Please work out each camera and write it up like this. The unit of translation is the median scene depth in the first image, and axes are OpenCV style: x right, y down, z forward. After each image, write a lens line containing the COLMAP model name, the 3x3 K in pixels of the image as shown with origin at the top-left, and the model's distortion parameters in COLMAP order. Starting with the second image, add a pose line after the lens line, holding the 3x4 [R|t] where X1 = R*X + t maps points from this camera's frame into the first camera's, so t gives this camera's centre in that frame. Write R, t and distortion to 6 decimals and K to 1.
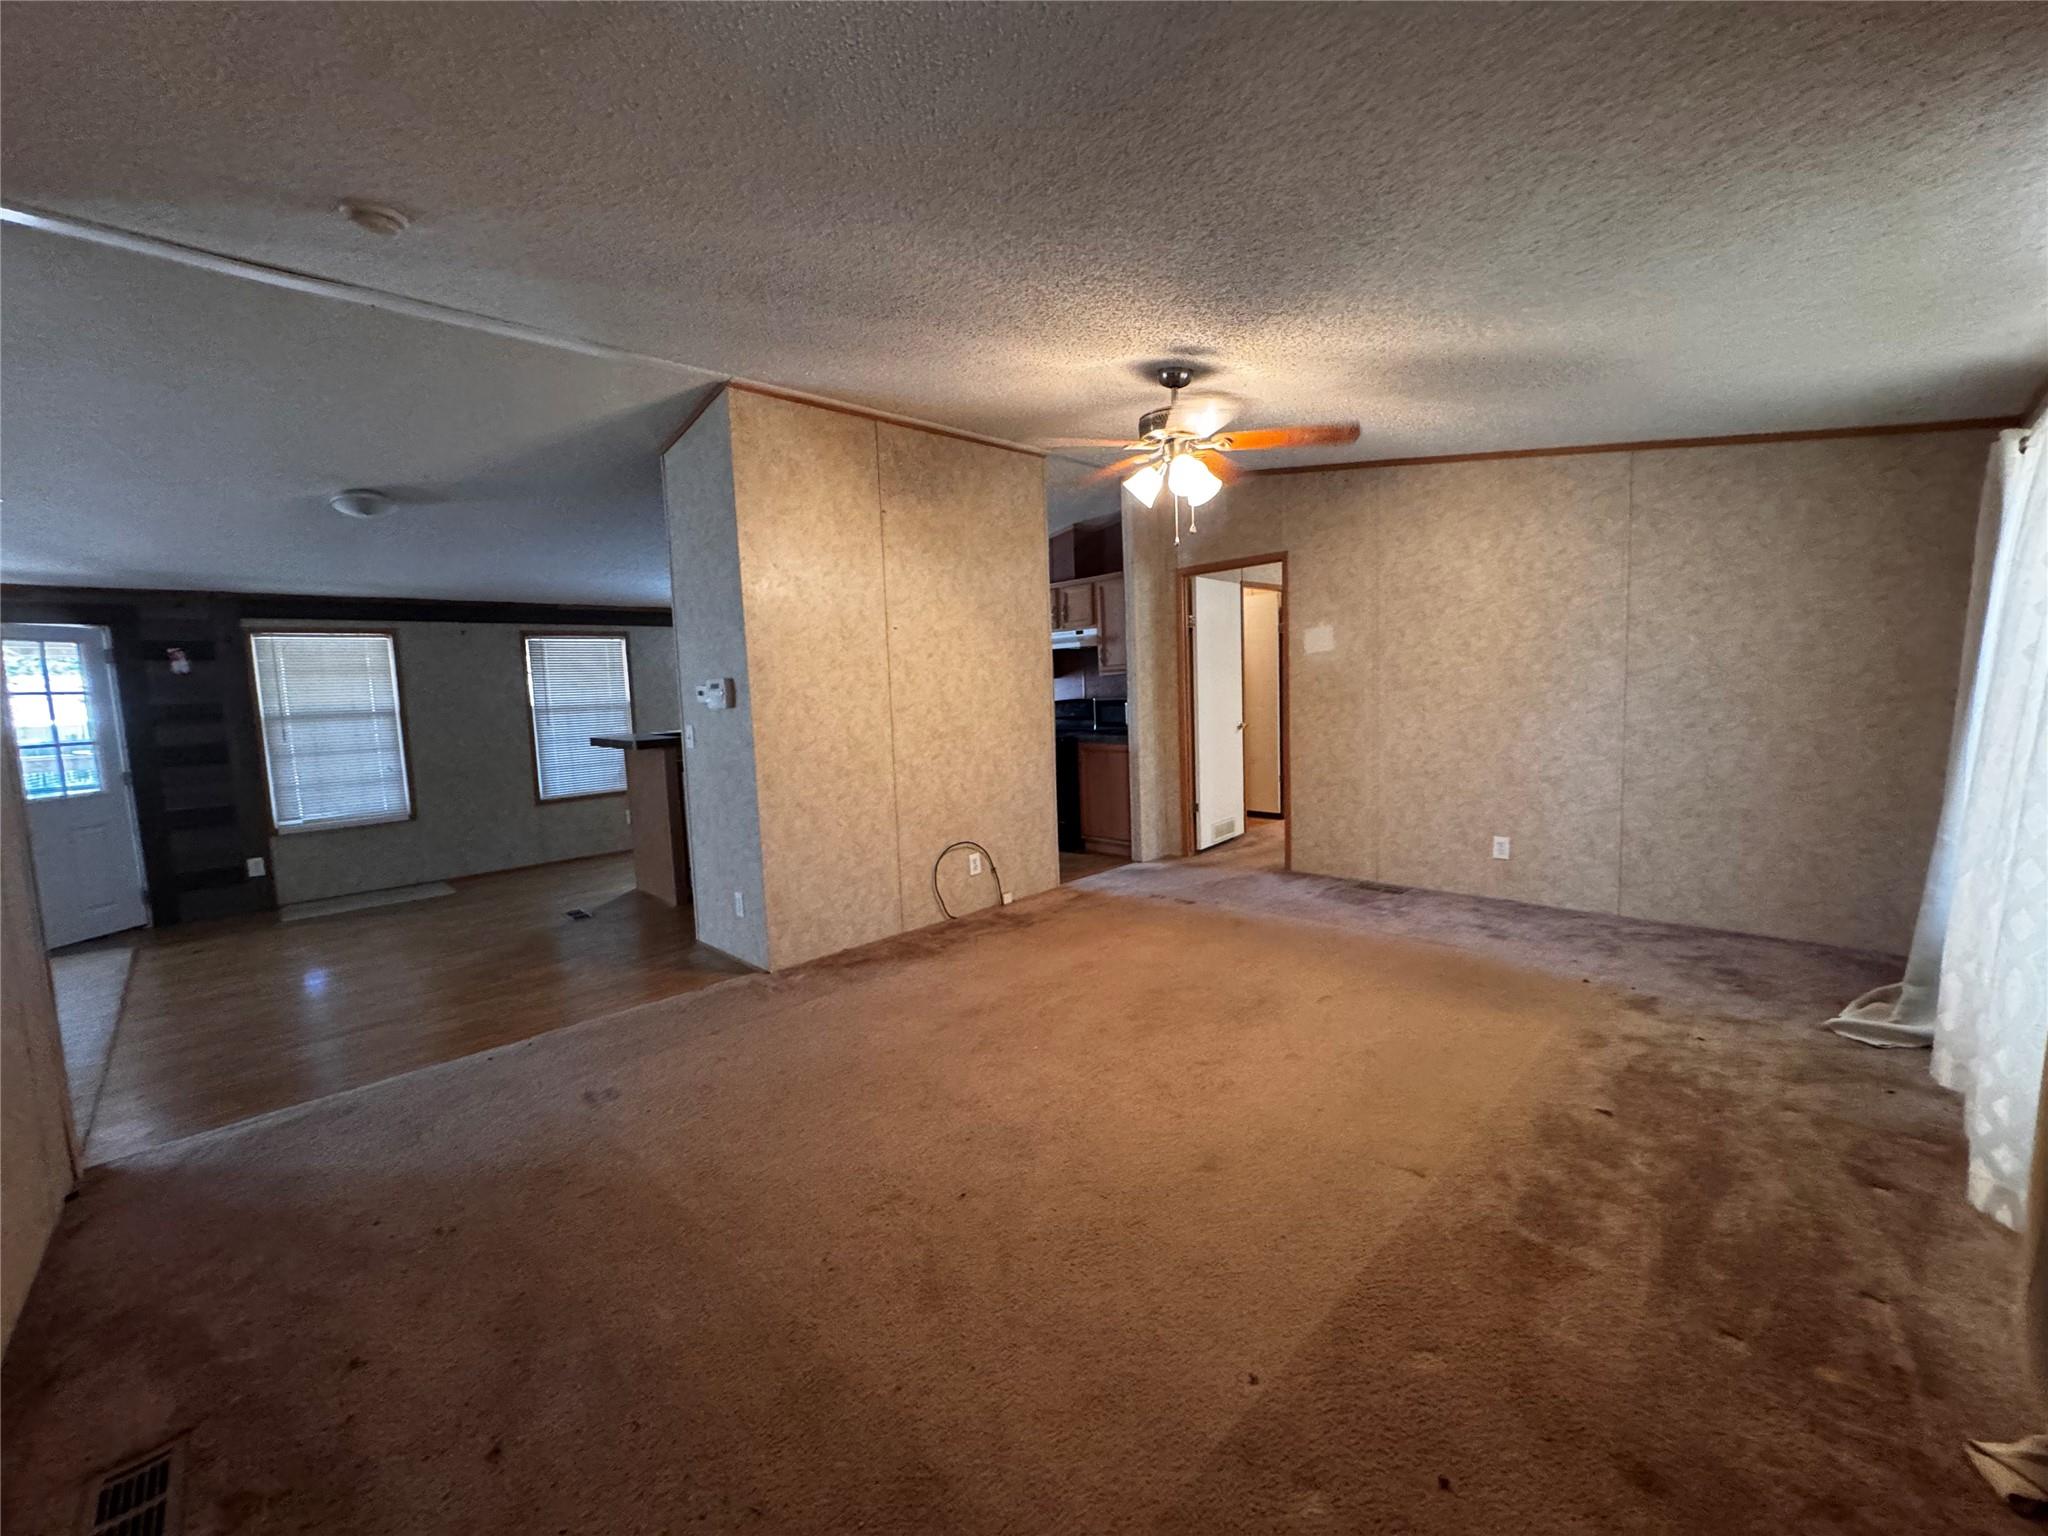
lens RADIAL K [[817.4, 0, 1015.8], [0, 817.4, 758.3], [0, 0, 1]] dist [-0.004019, 0.000089]
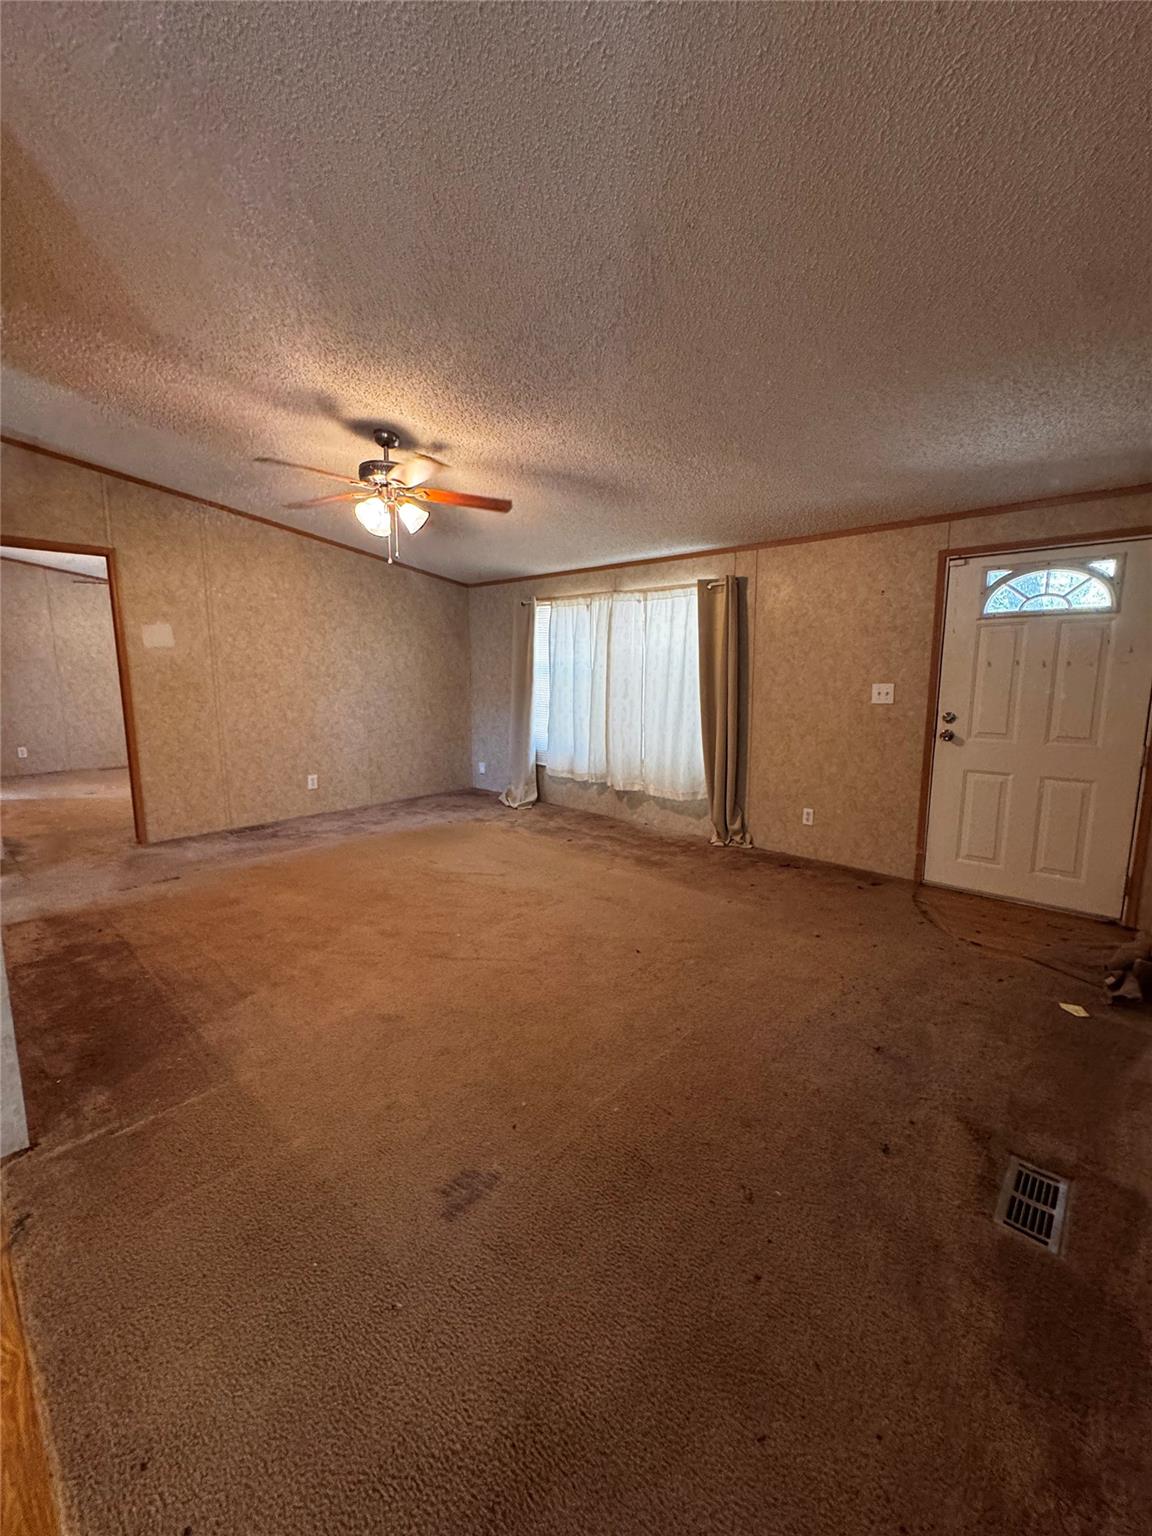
lens RADIAL K [[613.1, 0, 577.8], [0, 613.1, 766.2], [0, 0, 1]] dist [-0.004019, 0.000089]
pose [[-0.051767, -0.108313, 0.992768, -0.629549], [0.091077, 0.989446, 0.112700, -0.008369], [-0.994497, 0.096252, -0.041356, 0.548417]]
